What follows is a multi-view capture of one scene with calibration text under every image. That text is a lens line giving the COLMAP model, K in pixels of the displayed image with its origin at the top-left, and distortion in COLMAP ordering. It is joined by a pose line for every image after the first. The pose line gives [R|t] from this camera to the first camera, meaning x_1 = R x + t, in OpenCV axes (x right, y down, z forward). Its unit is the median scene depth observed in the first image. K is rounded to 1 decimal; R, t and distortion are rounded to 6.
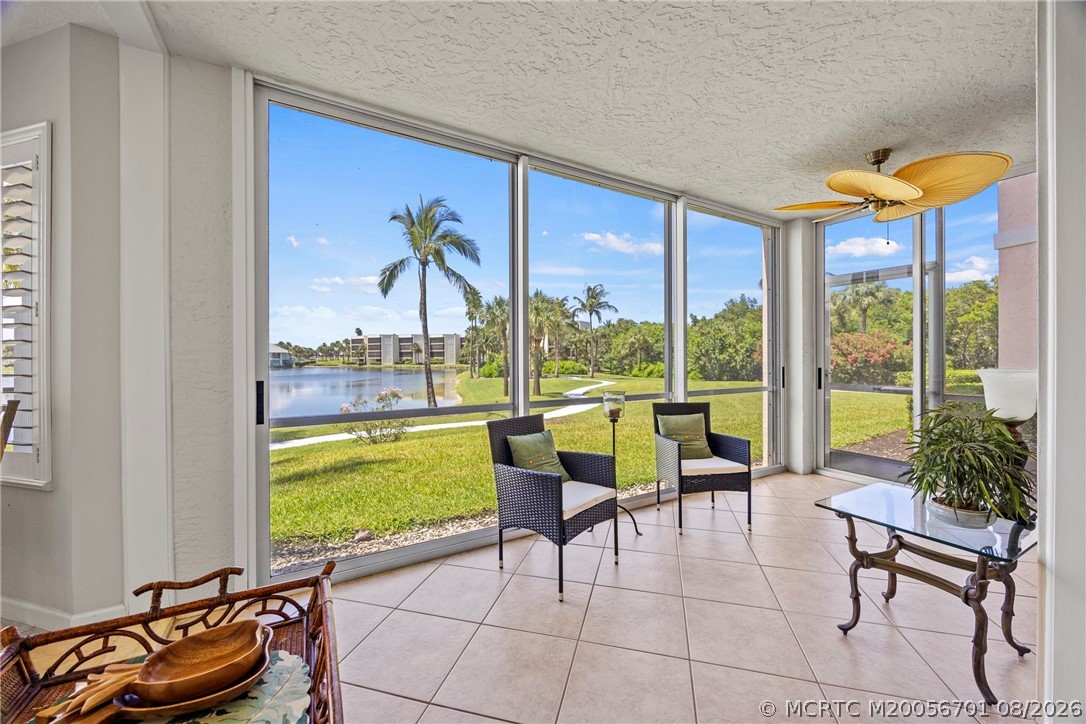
lens RADIAL K [[409.7, 0, 539.0], [0, 409.7, 359.2], [0, 0, 1]] dist [-0.005225, -0.000496]
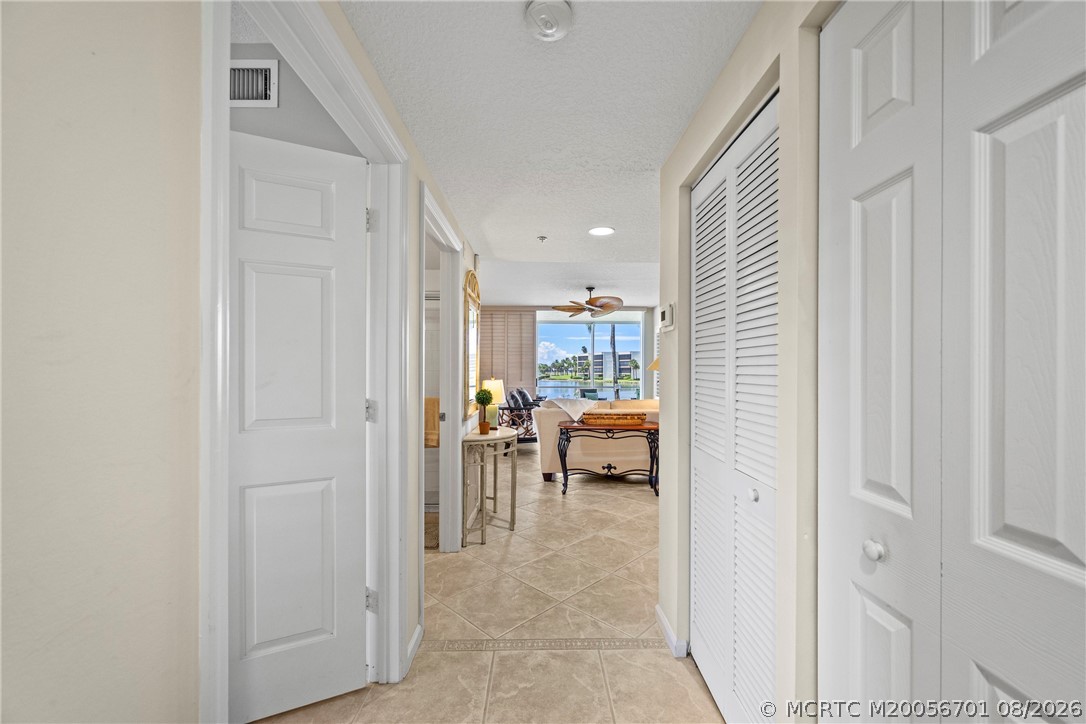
lens RADIAL K [[409.7, 0, 542.1], [0, 409.7, 373.2], [0, 0, 1]] dist [-0.005225, -0.000496]
pose [[0.868456, 0.008732, -0.495690, 0.227074], [-0.010978, 0.999938, -0.001621, -0.000740], [0.495645, 0.006849, 0.868498, -0.404195]]
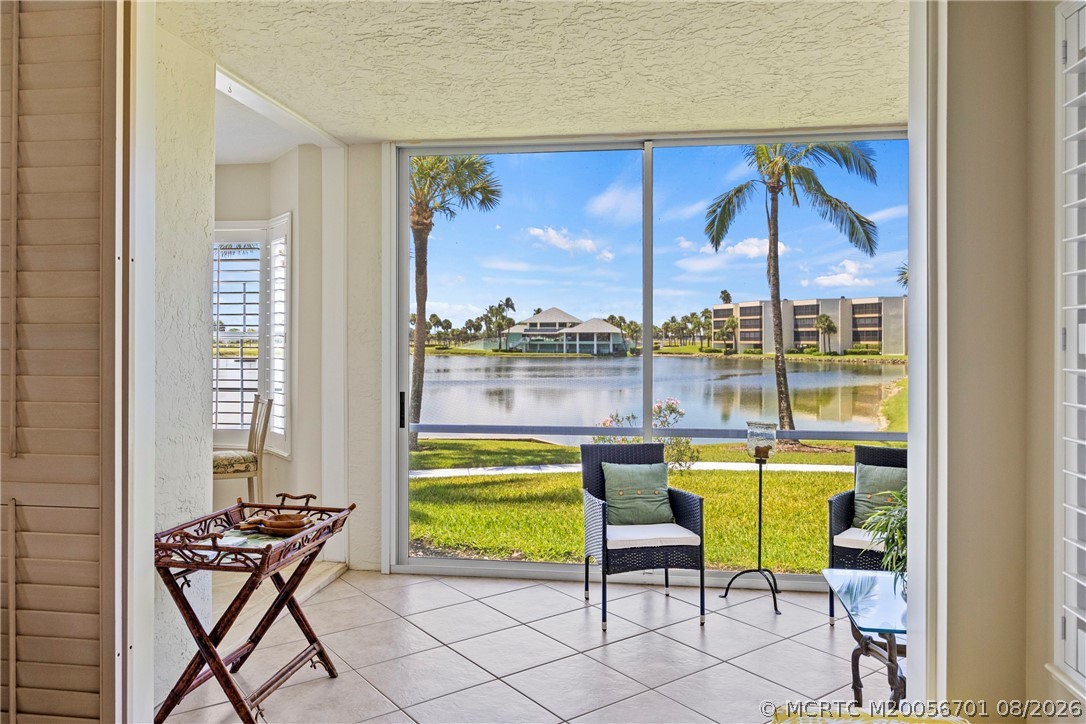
lens RADIAL K [[752.6, 0, 539.7], [0, 752.6, 346.2], [0, 0, 1]] dist [-0.002656, 0.001113]
pose [[0.789908, 0.010345, -0.613138, 0.115315], [-0.008627, 0.999946, 0.005758, -0.011321], [0.613164, 0.000741, 0.789955, -0.058573]]
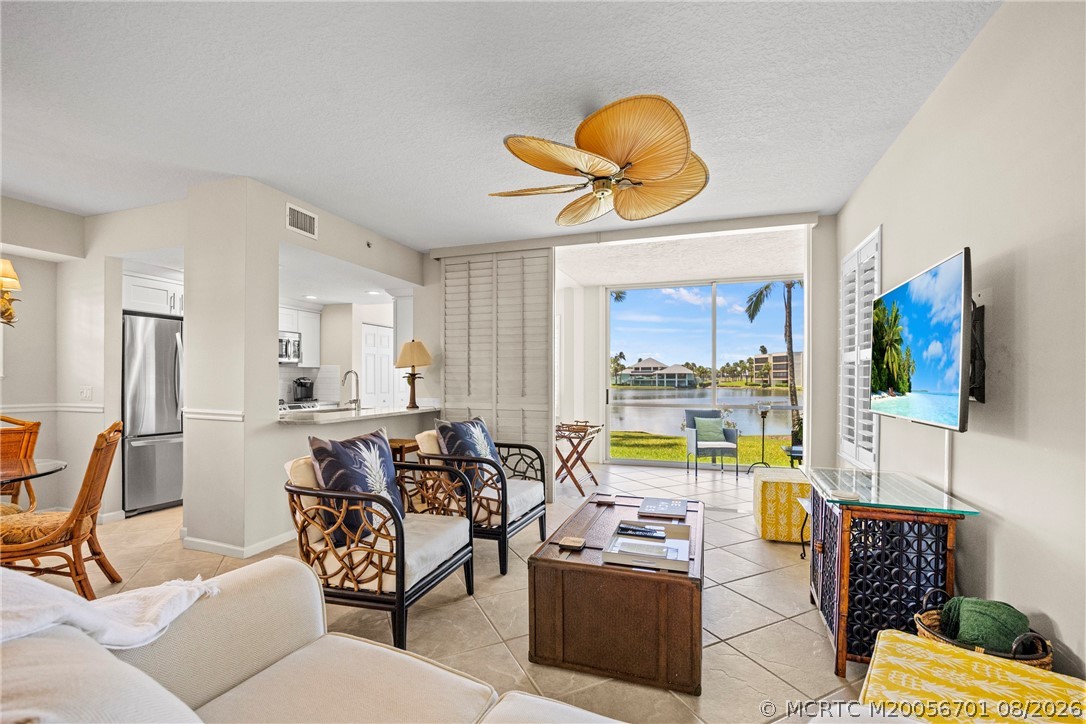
lens RADIAL K [[460.9, 0, 557.8], [0, 460.9, 381.8], [0, 0, 1]] dist [-0.003836, -0.000001]
pose [[0.669024, 0.009643, -0.743178, 0.175171], [-0.007151, 0.999953, 0.006538, -0.002170], [0.743206, 0.000941, 0.669062, -0.168075]]
